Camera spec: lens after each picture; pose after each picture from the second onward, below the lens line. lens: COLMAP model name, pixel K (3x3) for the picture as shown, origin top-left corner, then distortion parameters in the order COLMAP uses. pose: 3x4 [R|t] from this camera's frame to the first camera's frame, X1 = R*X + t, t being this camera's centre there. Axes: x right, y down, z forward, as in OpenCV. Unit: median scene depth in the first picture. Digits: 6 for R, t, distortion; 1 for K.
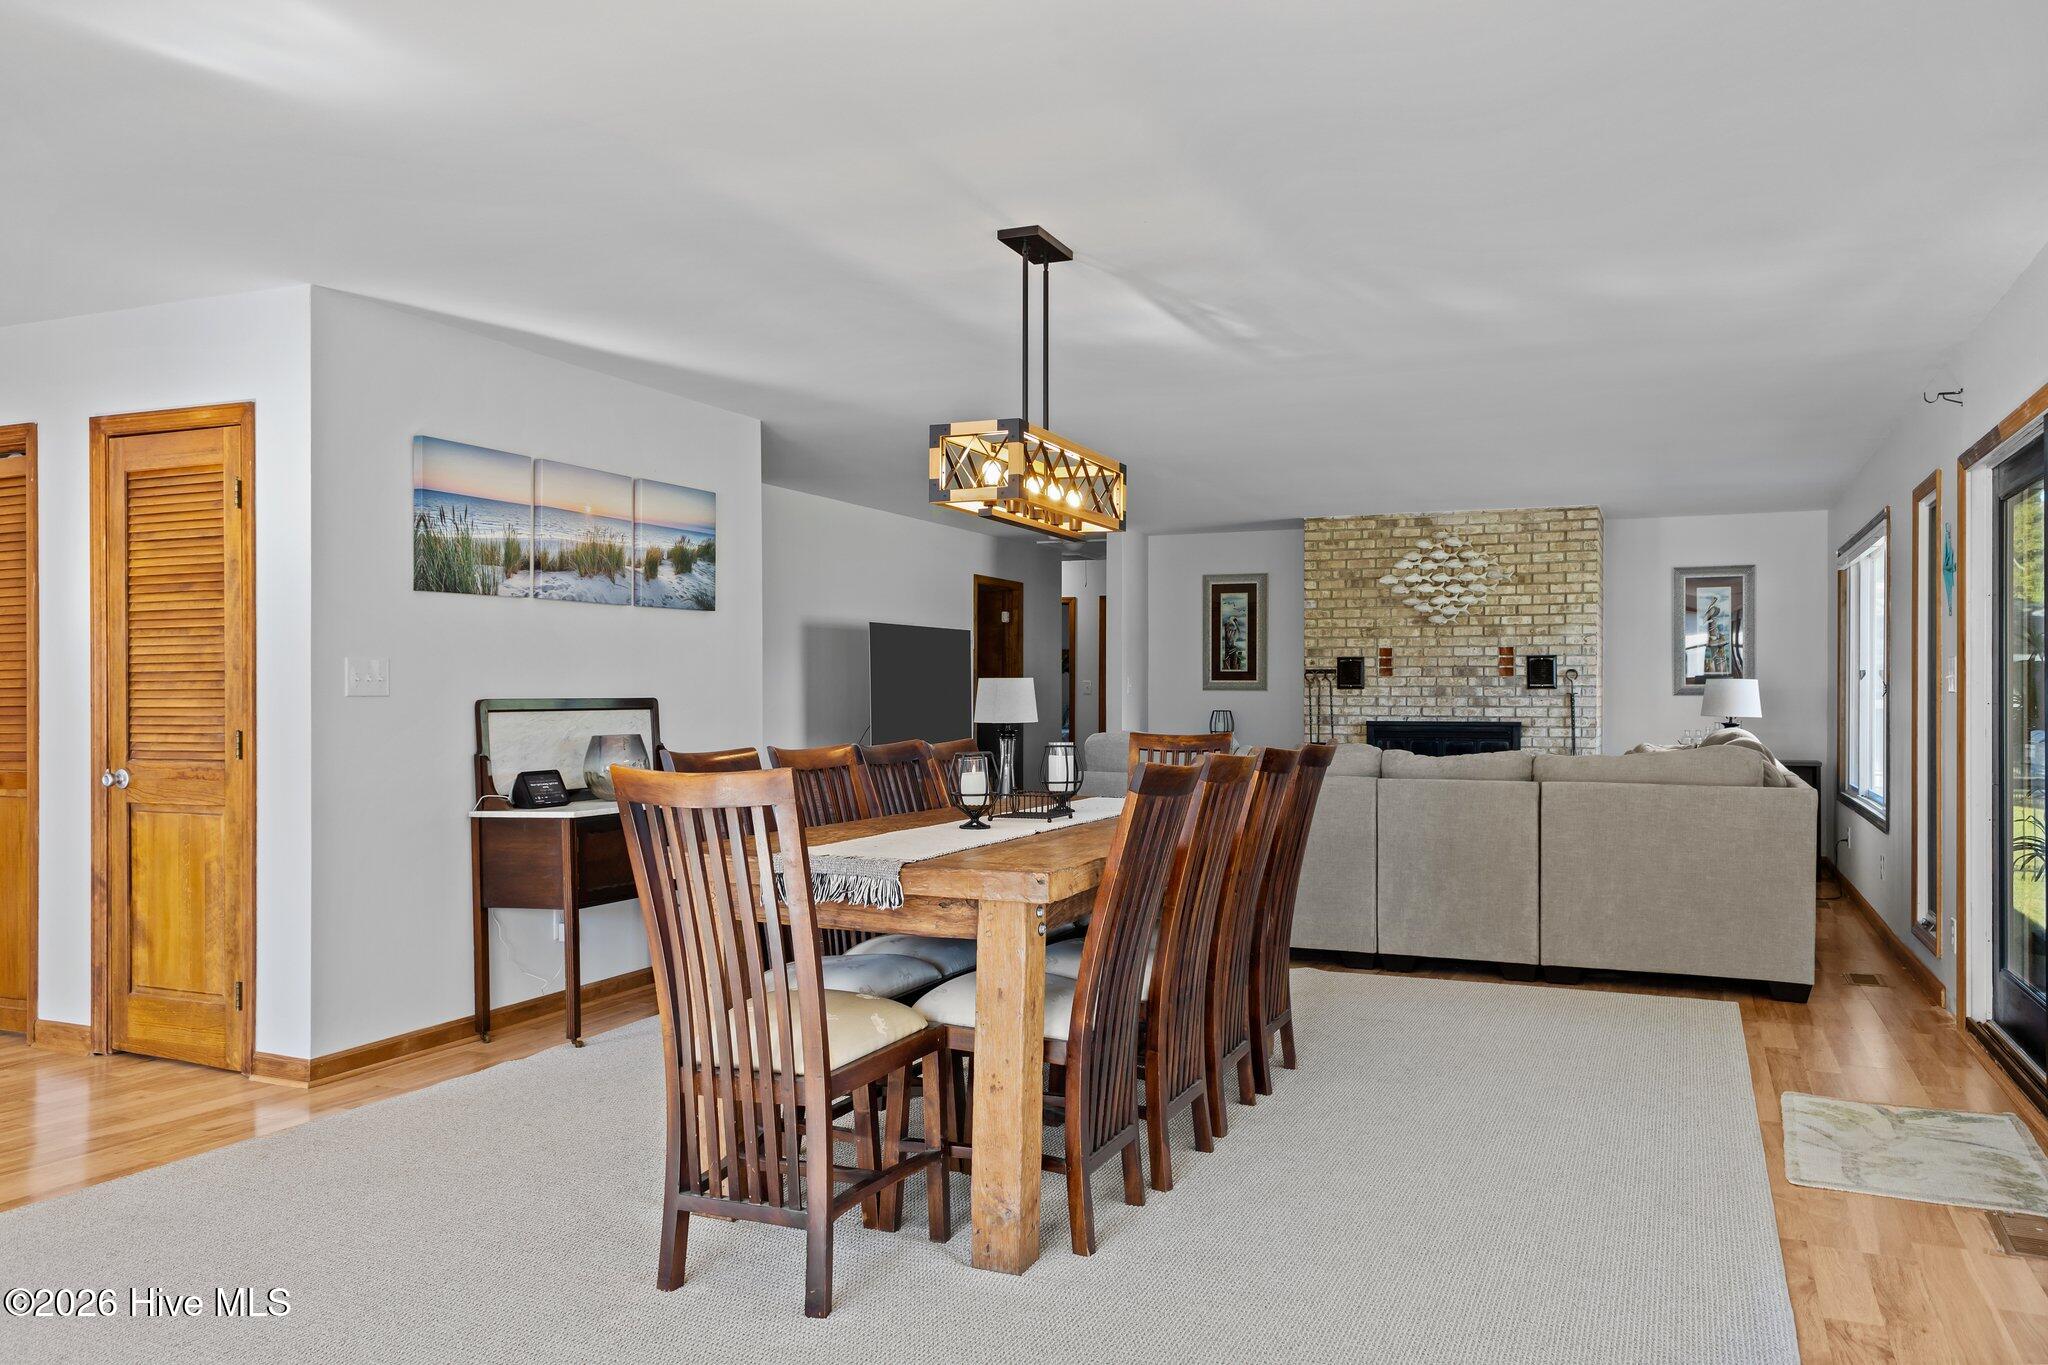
lens RADIAL K [[1492.7, 0, 1011.1], [0, 1492.7, 696.9], [0, 0, 1]] dist [0.022297, -0.008839]
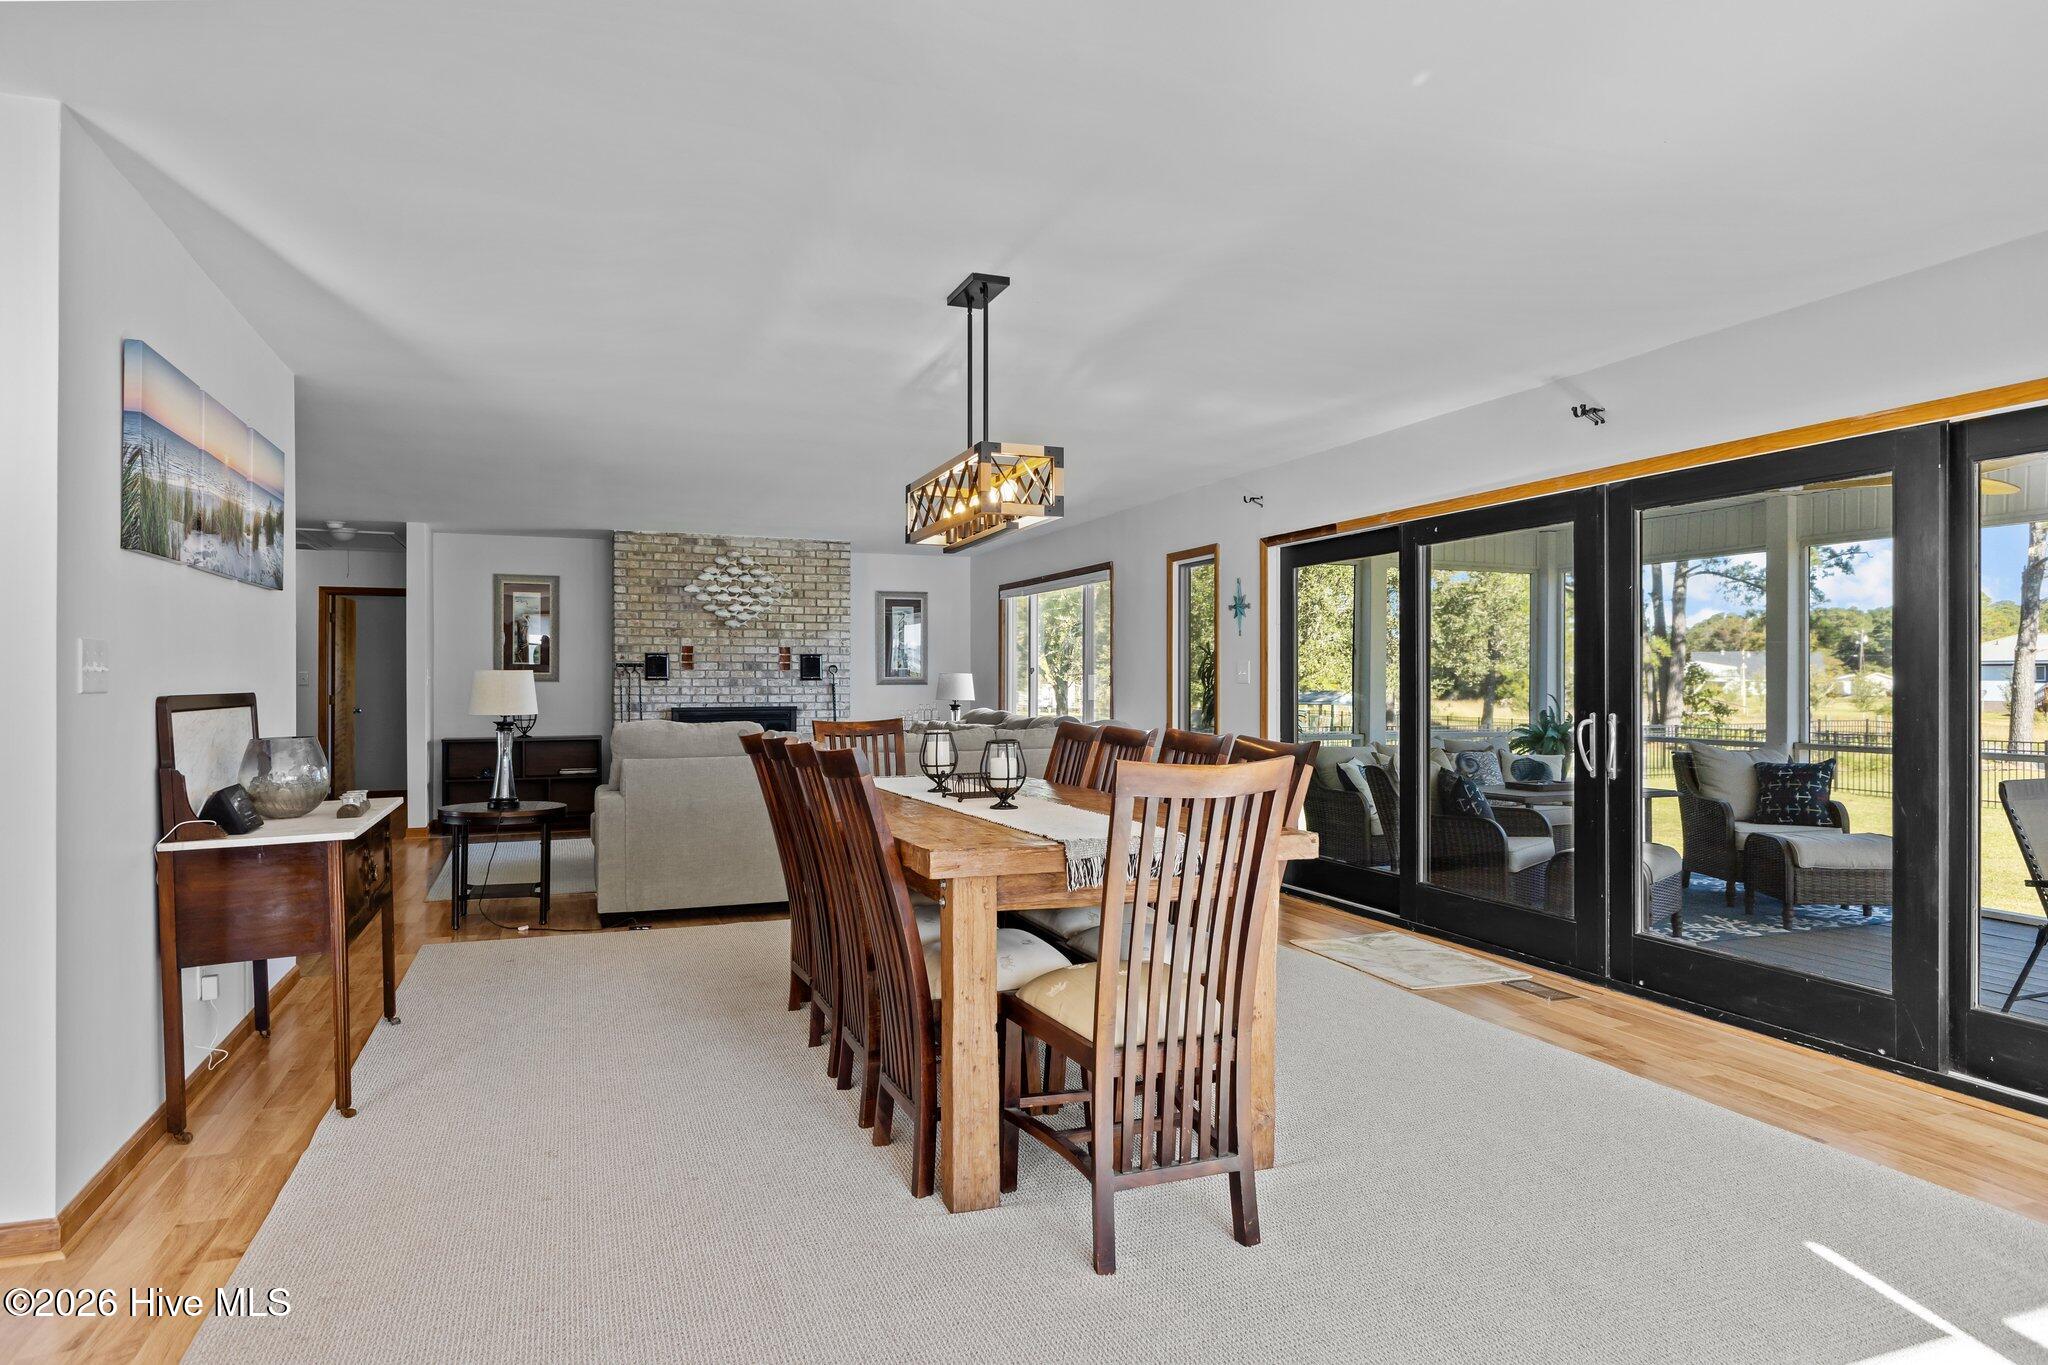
lens RADIAL K [[1211.7, 0, 1029.8], [0, 1211.7, 680.3], [0, 0, 1]] dist [0.014859, -0.008405]
pose [[0.710398, 0.000098, 0.703800, -0.239267], [0.002743, 0.999992, -0.002909, -0.001800], [-0.703795, 0.003997, 0.710392, 0.126494]]
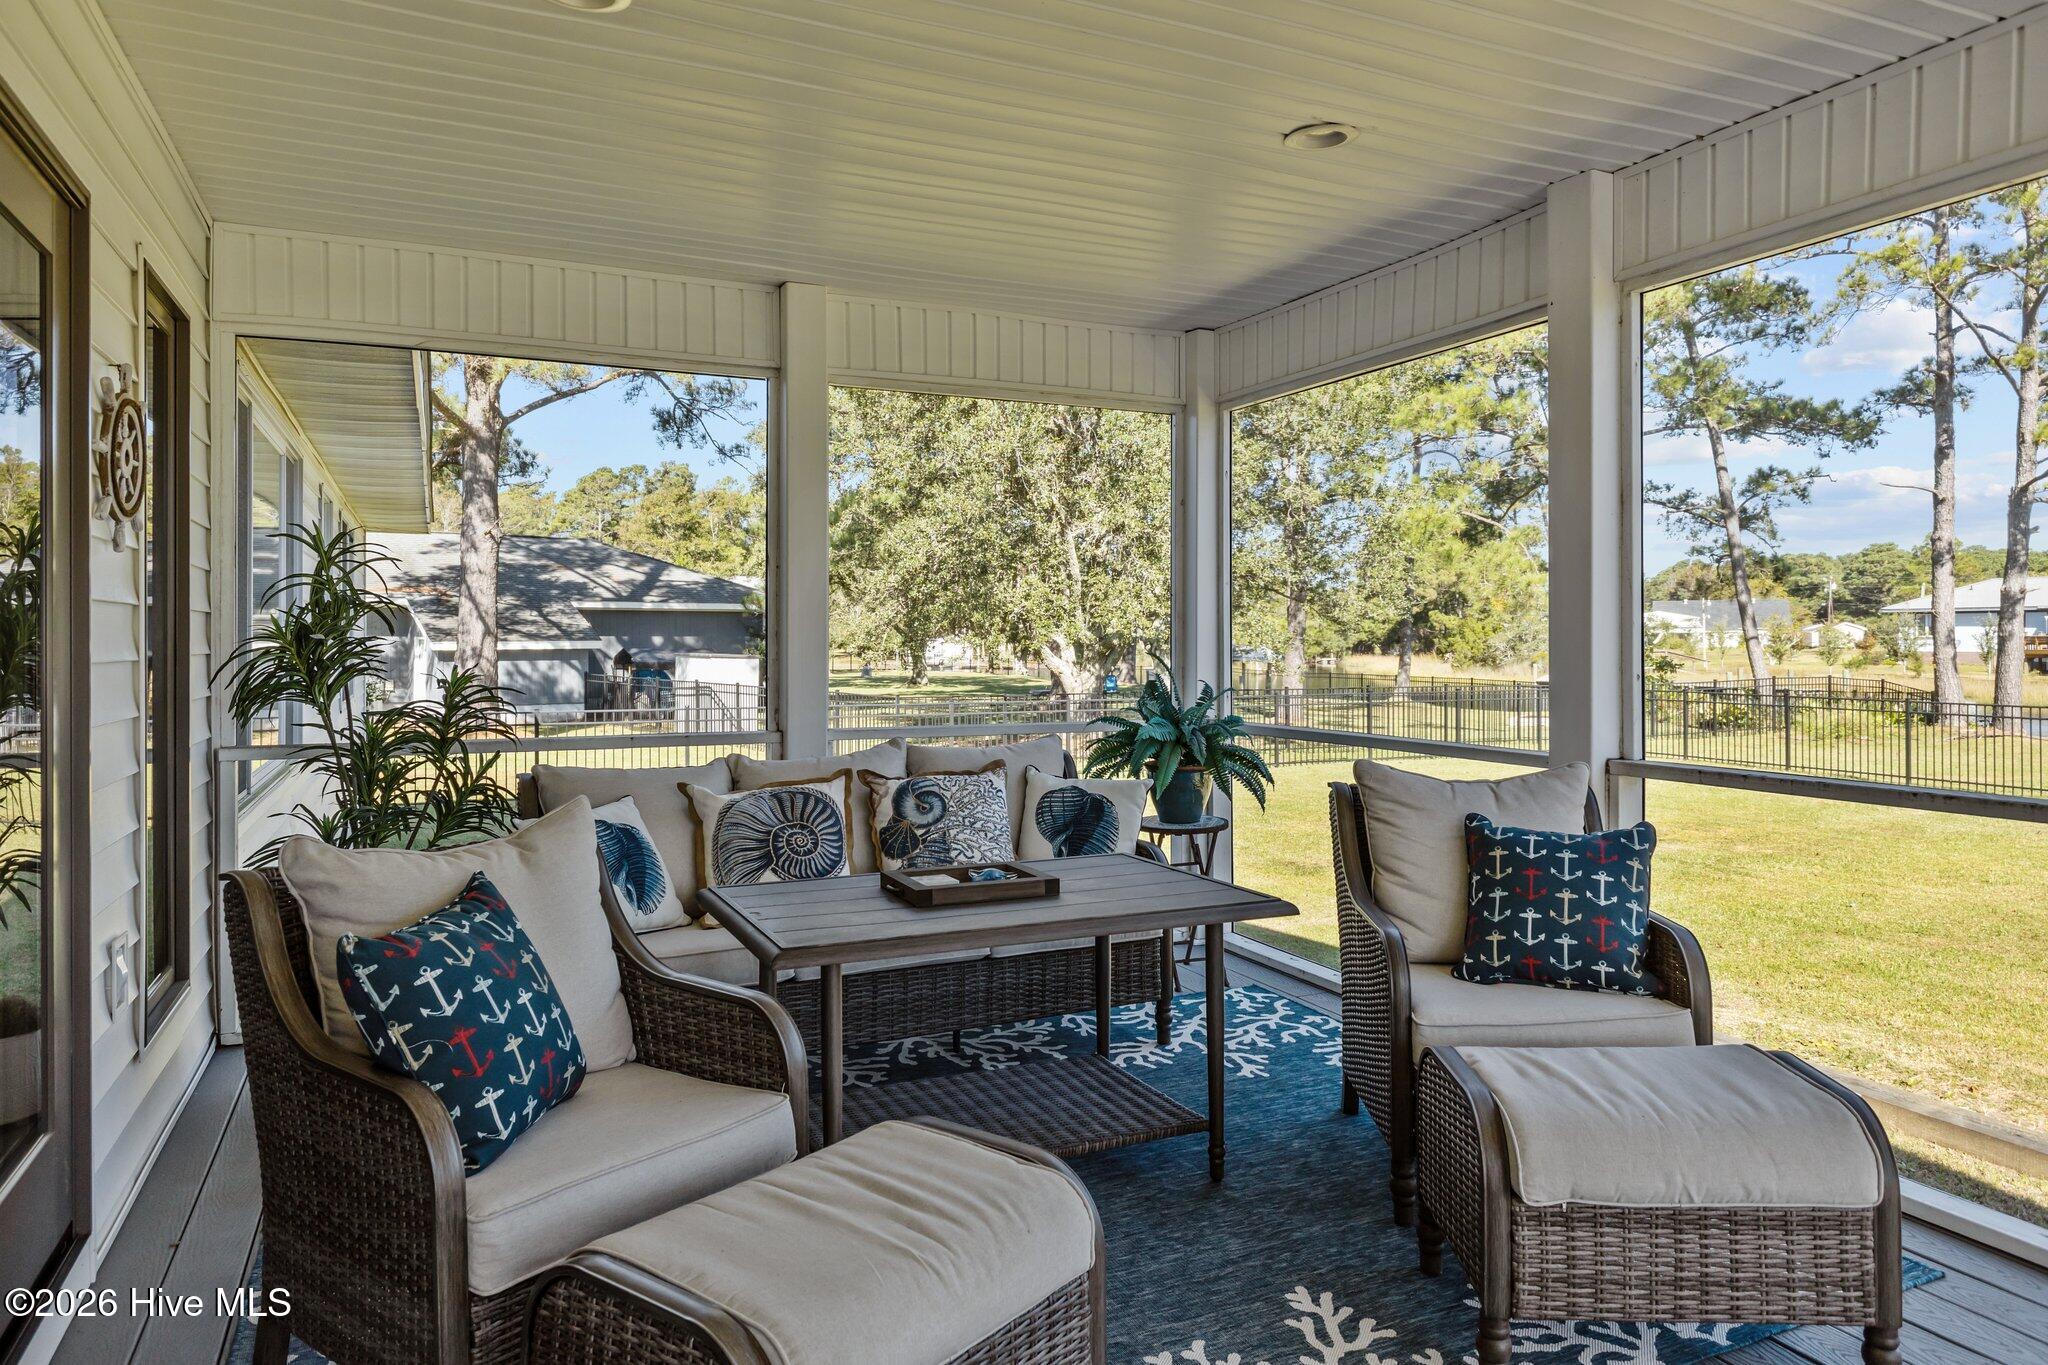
lens RADIAL K [[1330.7, 0, 1014.8], [0, 1330.7, 627.2], [0, 0, 1]] dist [-0.007349, -0.002284]
pose [[0.676118, 0.001334, 0.736792, 0.257214], [0.007640, 0.999932, -0.008822, 0.003426], [-0.736754, 0.011593, 0.676062, 0.206767]]
